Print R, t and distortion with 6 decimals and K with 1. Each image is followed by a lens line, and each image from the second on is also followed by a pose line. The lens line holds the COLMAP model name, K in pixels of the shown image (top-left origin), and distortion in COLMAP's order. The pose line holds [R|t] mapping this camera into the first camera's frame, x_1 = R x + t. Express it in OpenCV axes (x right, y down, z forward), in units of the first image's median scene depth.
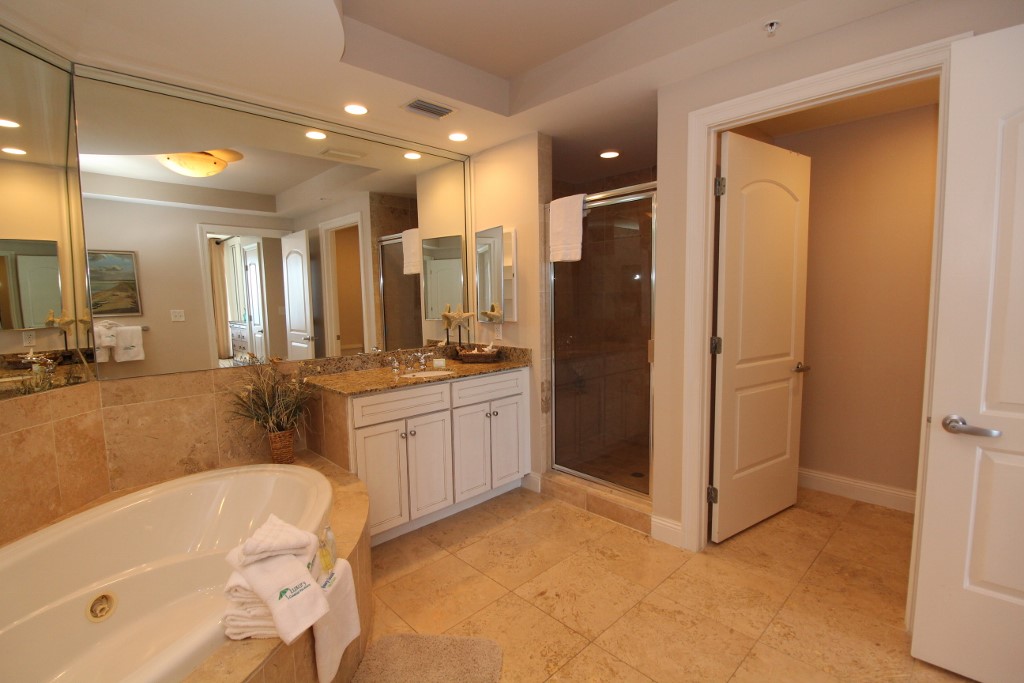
lens RADIAL K [[475.1, 0, 512.7], [0, 475.1, 342.3], [0, 0, 1]] dist [0.001411, -0.013594]
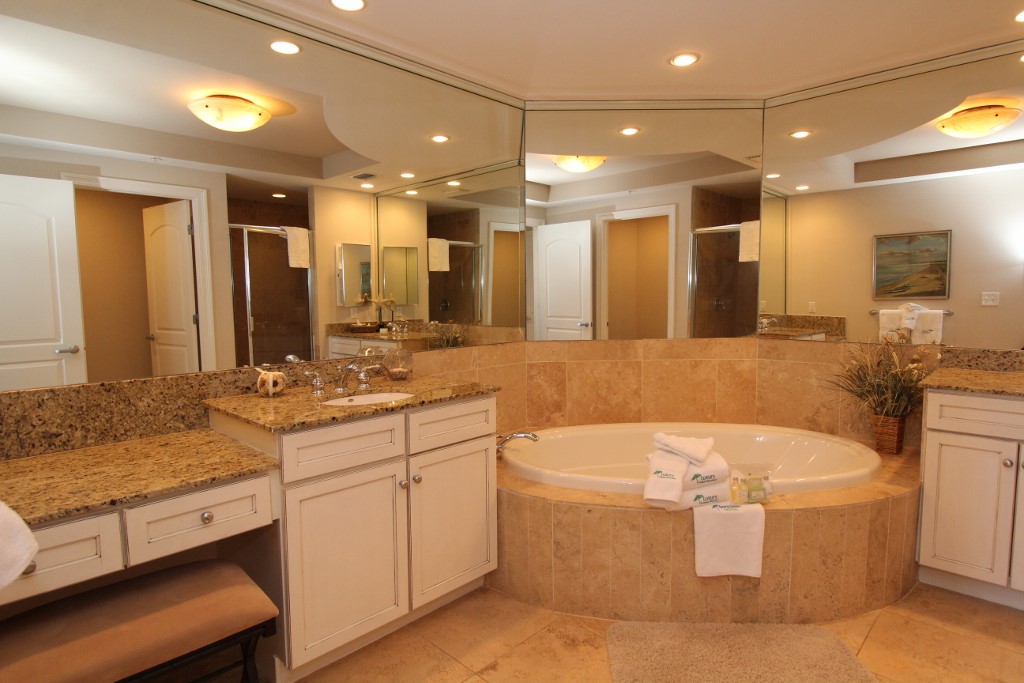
lens RADIAL K [[564.7, 0, 538.1], [0, 564.7, 361.7], [0, 0, 1]] dist [0.001663, 0.000457]
pose [[0.059902, 0.126912, -0.990104, 0.579969], [-0.091381, 0.988417, 0.121167, 0.009858], [0.994013, 0.083218, 0.070805, 0.243606]]
